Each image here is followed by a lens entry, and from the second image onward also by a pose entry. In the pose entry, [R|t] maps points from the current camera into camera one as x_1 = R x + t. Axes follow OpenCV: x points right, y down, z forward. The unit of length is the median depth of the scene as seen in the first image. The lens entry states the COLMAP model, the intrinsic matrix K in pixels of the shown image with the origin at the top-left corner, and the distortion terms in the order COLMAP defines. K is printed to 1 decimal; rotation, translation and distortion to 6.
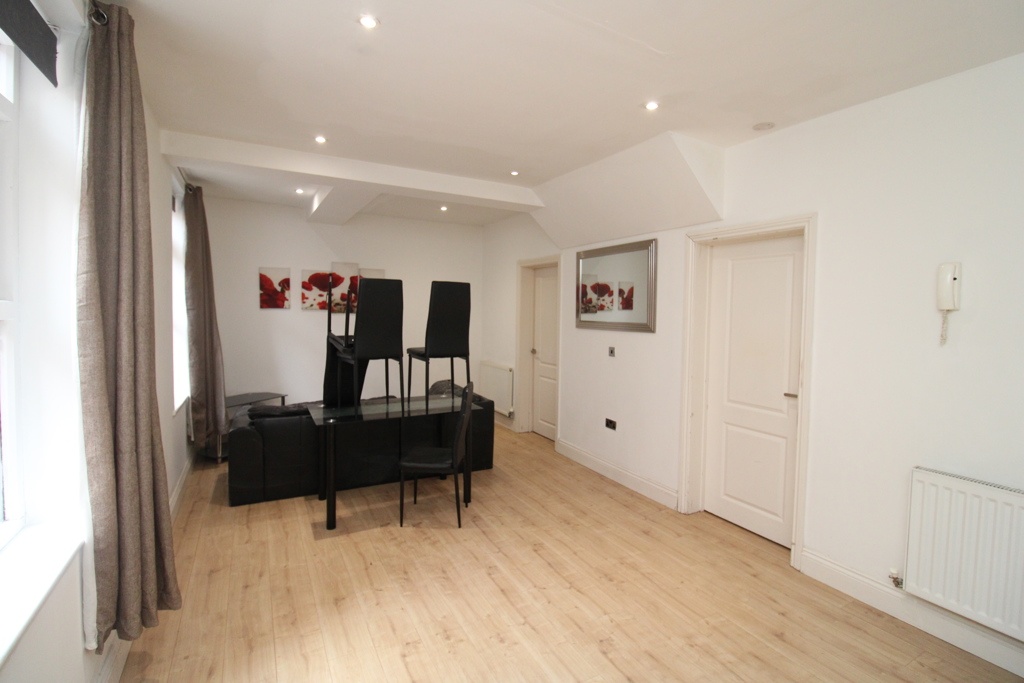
lens RADIAL K [[476.8, 0, 512.7], [0, 476.8, 335.1], [0, 0, 1]] dist [-0.015572, -0.000462]
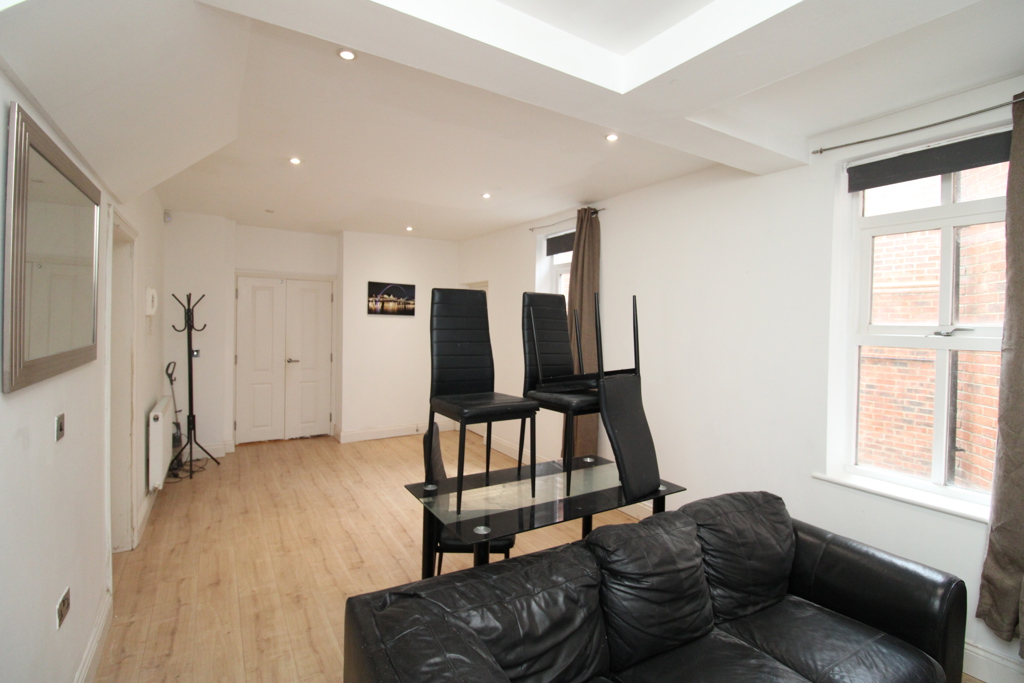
lens RADIAL K [[476.8, 0, 511.2], [0, 476.8, 336.2], [0, 0, 1]] dist [-0.015572, -0.000462]
pose [[-0.997765, -0.033394, -0.057880, -0.205837], [-0.037947, 0.996117, 0.079439, -0.124518], [0.055003, 0.081457, -0.995158, 2.096808]]
